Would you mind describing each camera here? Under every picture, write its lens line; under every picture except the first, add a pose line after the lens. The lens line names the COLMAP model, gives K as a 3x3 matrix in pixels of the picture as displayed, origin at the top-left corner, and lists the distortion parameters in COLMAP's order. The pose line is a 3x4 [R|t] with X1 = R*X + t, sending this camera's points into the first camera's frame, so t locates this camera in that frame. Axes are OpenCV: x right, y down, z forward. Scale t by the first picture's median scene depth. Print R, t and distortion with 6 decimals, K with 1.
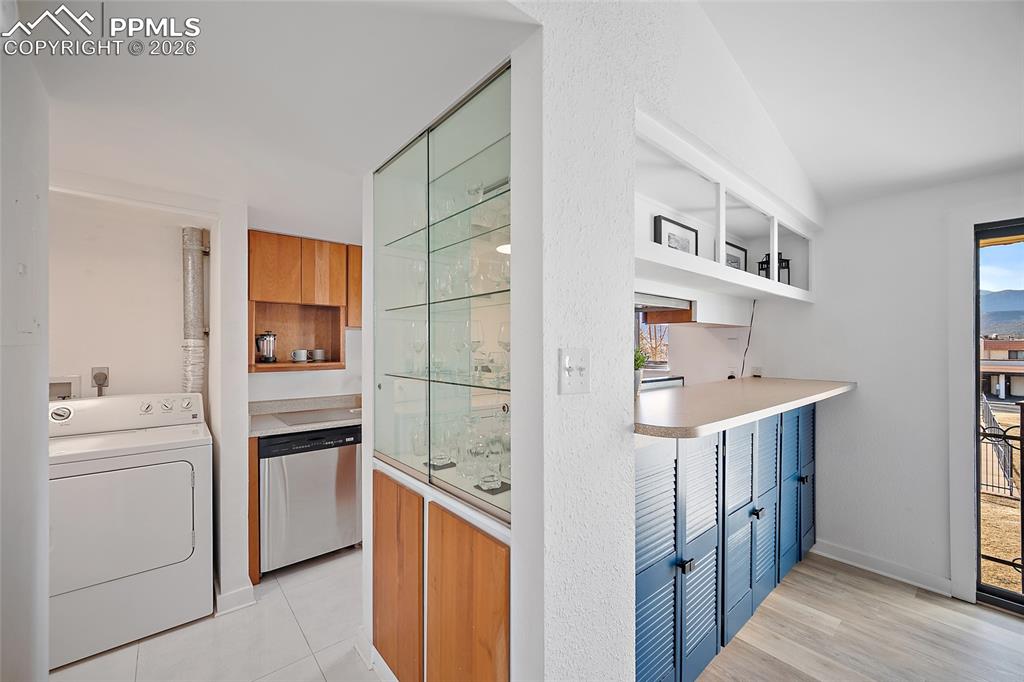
lens RADIAL K [[403.9, 0, 504.3], [0, 403.9, 345.0], [0, 0, 1]] dist [-0.003332, 0.000944]
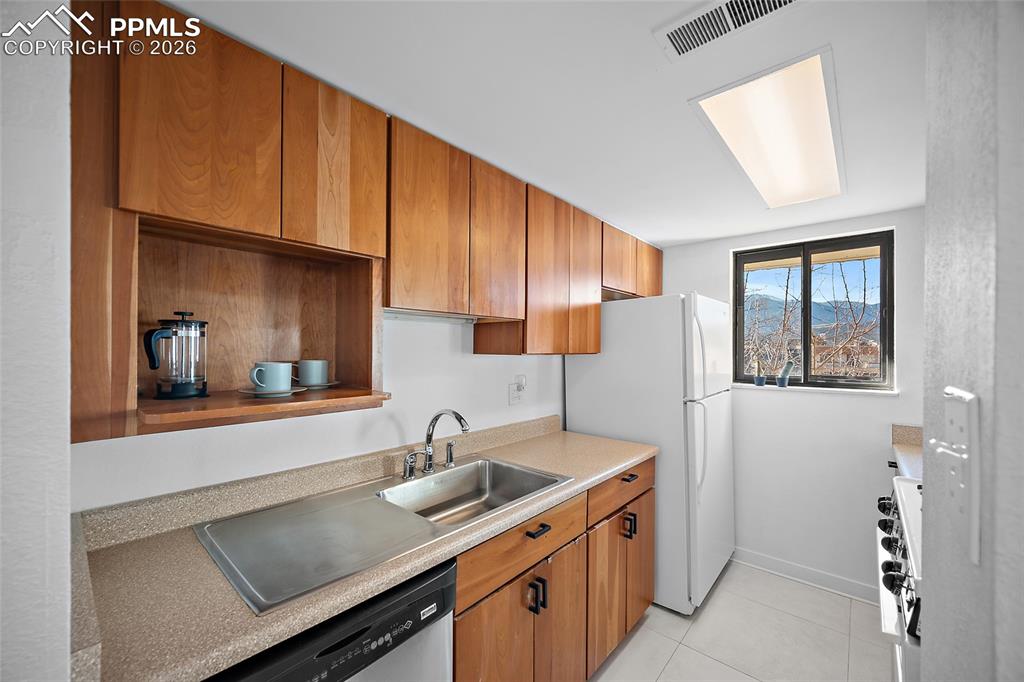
lens RADIAL K [[403.9, 0, 506.4], [0, 403.9, 344.5], [0, 0, 1]] dist [-0.003332, 0.000944]
pose [[0.990200, 0.002374, 0.139639, -0.345055], [-0.000653, 0.999923, -0.012371, -0.000456], [-0.139657, 0.012159, 0.990125, 0.595643]]
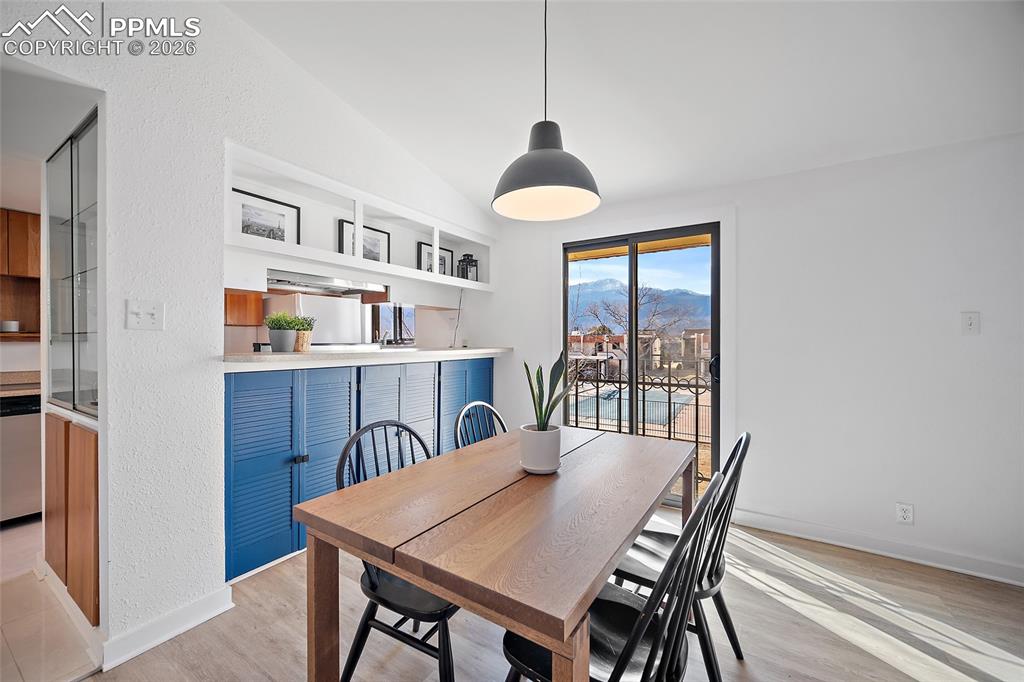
lens RADIAL K [[403.9, 0, 507.7], [0, 403.9, 342.4], [0, 0, 1]] dist [-0.003332, 0.000944]
pose [[0.955272, -0.000707, 0.295727, 0.390526], [-0.000887, 0.999986, 0.005257, 0.059780], [-0.295726, -0.005284, 0.955258, -0.333504]]
